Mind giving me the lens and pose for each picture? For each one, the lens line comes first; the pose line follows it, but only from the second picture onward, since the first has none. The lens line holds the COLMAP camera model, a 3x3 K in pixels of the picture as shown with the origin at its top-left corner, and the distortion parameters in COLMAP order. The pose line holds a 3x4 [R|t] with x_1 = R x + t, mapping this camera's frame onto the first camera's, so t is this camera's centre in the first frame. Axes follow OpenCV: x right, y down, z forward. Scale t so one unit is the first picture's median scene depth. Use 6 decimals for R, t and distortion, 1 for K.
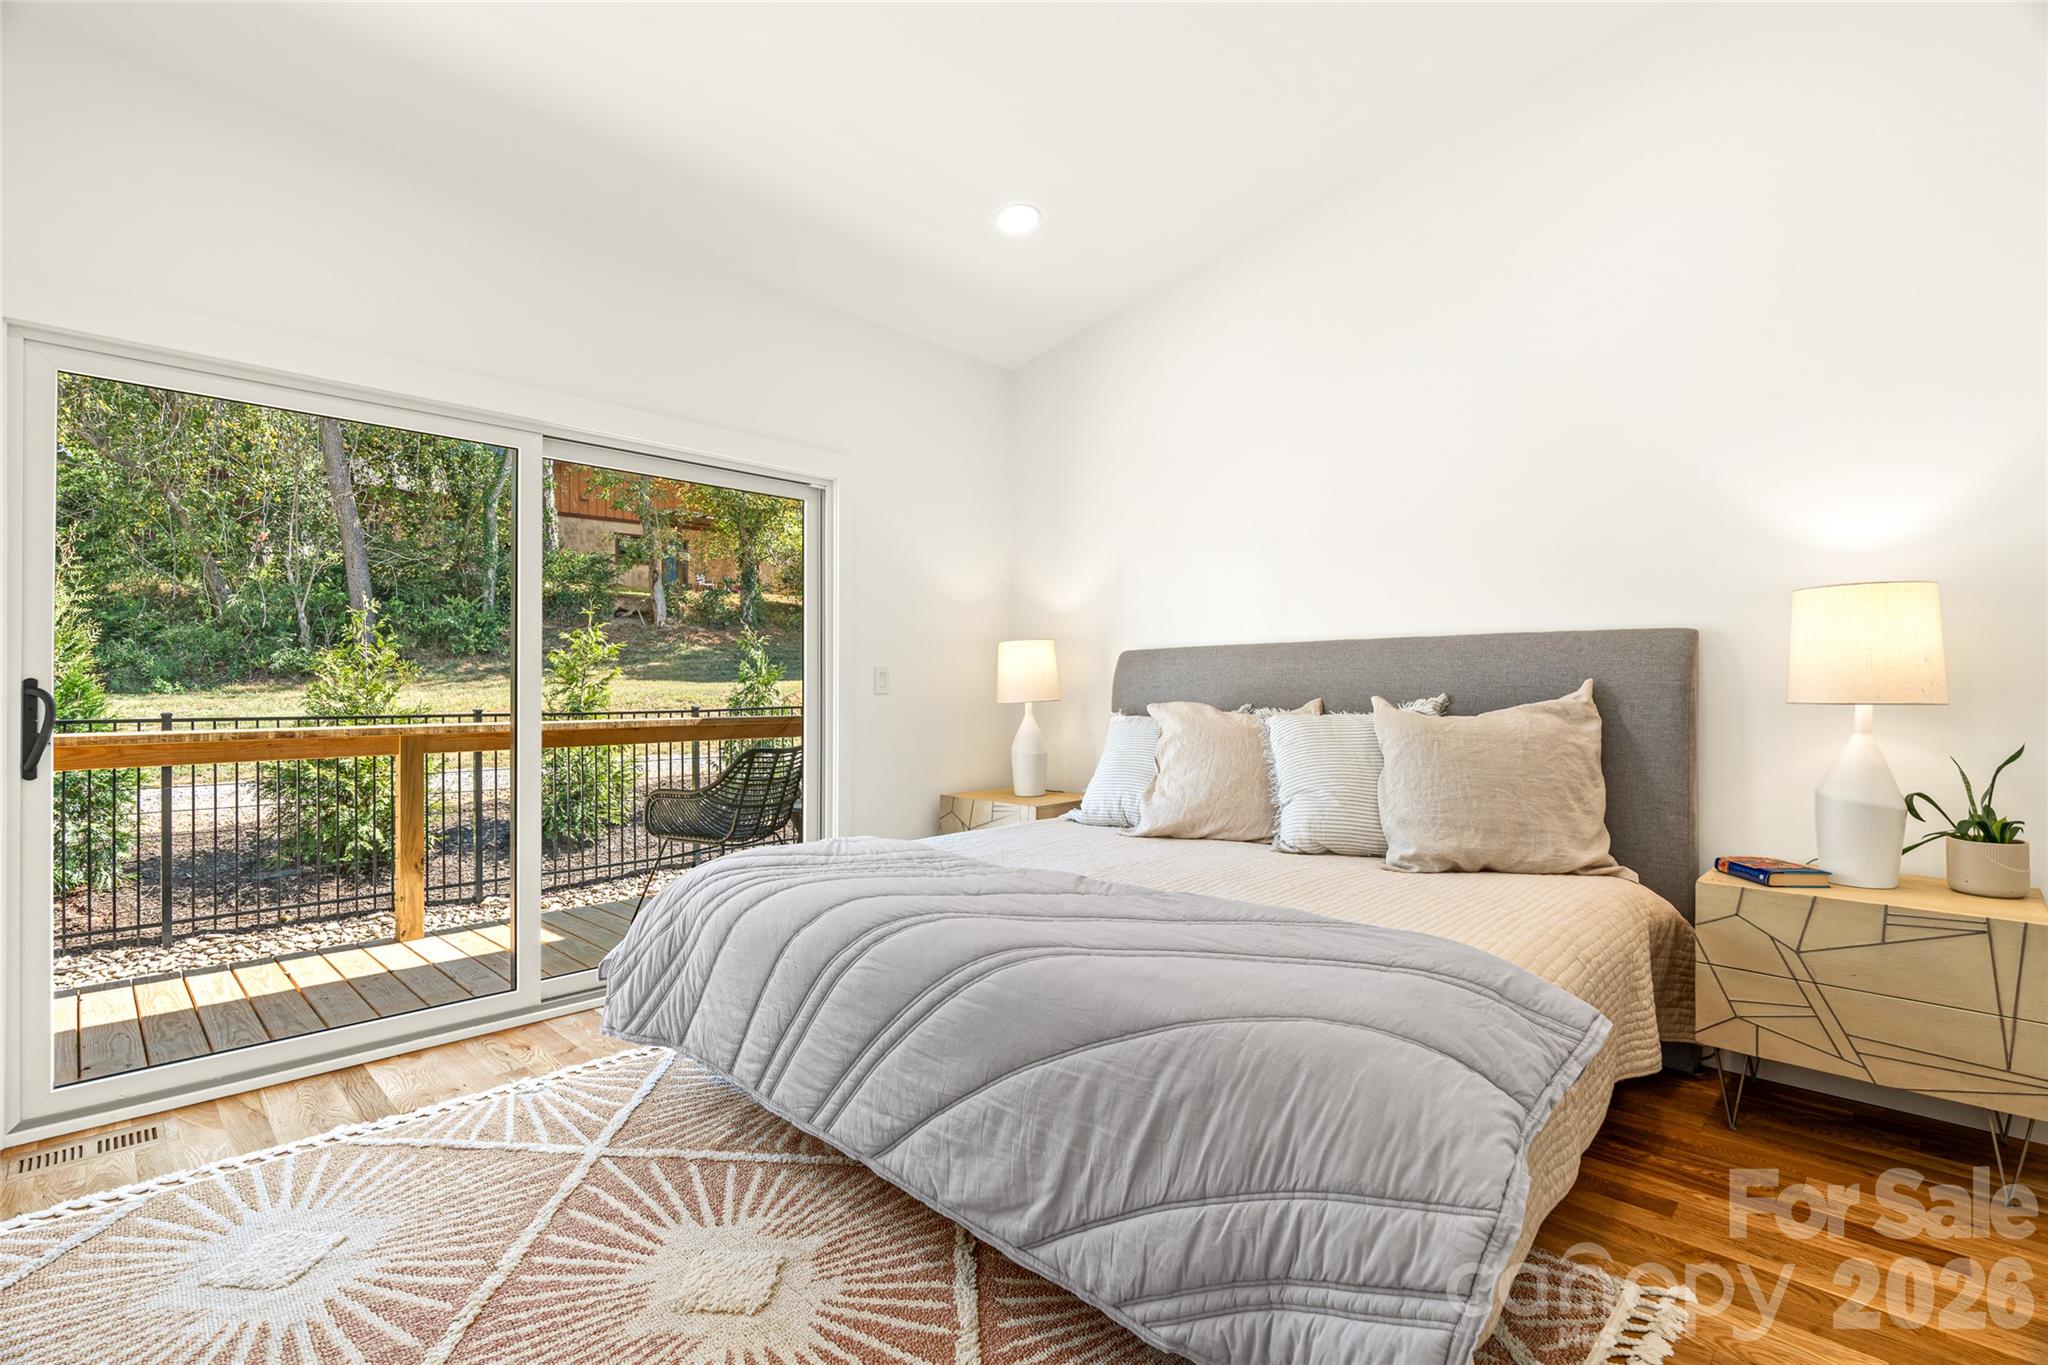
lens RADIAL K [[946.5, 0, 1033.4], [0, 946.5, 684.9], [0, 0, 1]] dist [0.004894, 0.000891]
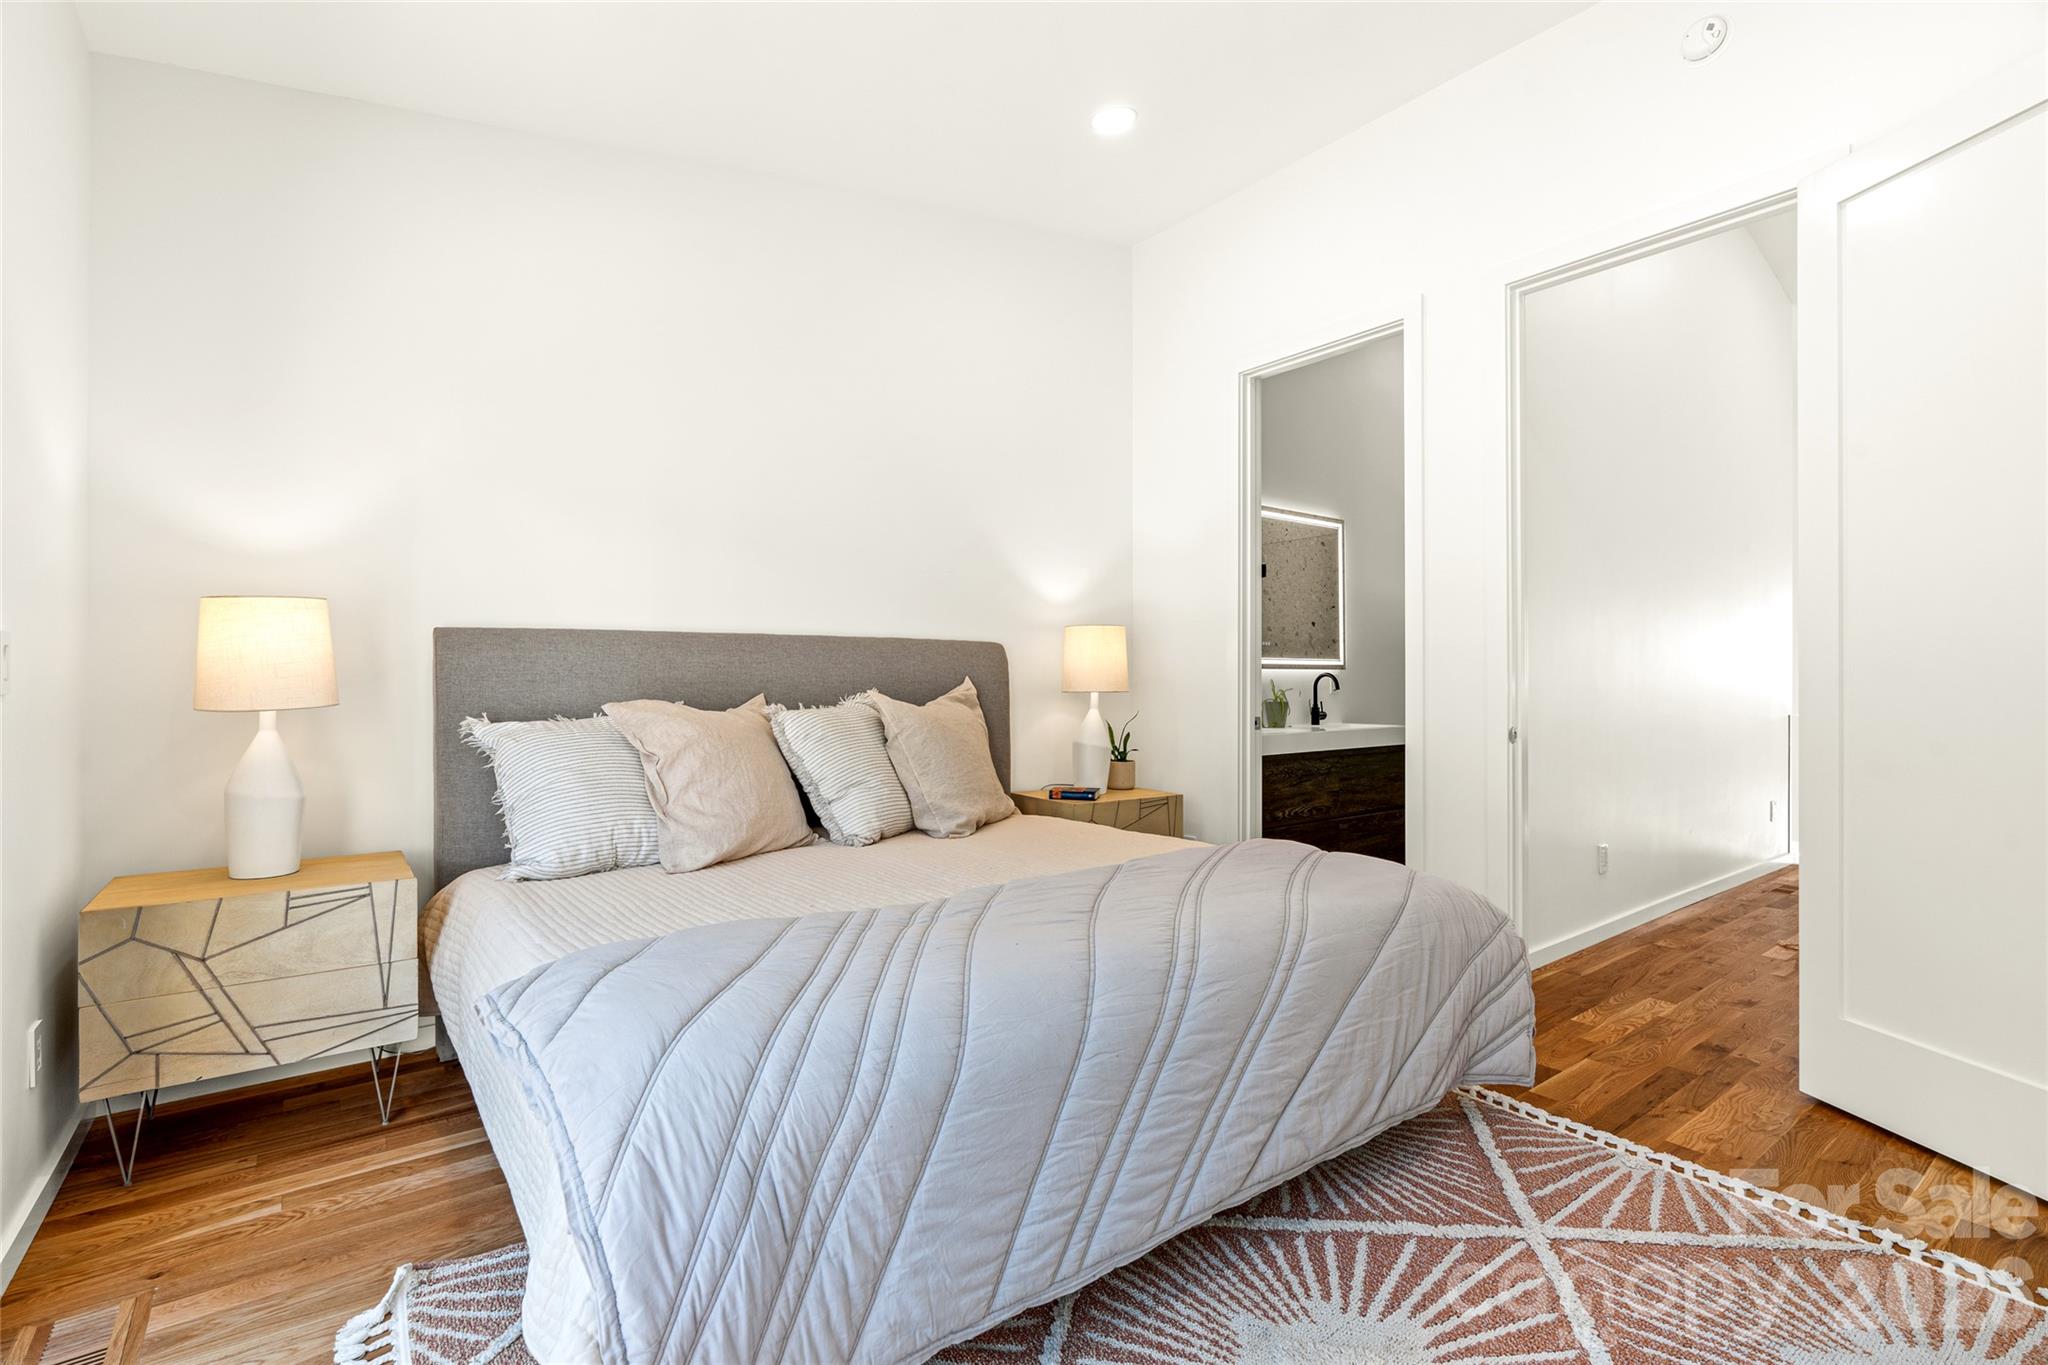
lens RADIAL K [[946.5, 0, 1033.4], [0, 946.5, 686.1], [0, 0, 1]] dist [0.004894, 0.000891]
pose [[0.123495, 0.000020, 0.992345, -0.684828], [-0.002737, 0.999996, 0.000321, 0.006019], [-0.992341, -0.002755, 0.123494, 0.670297]]
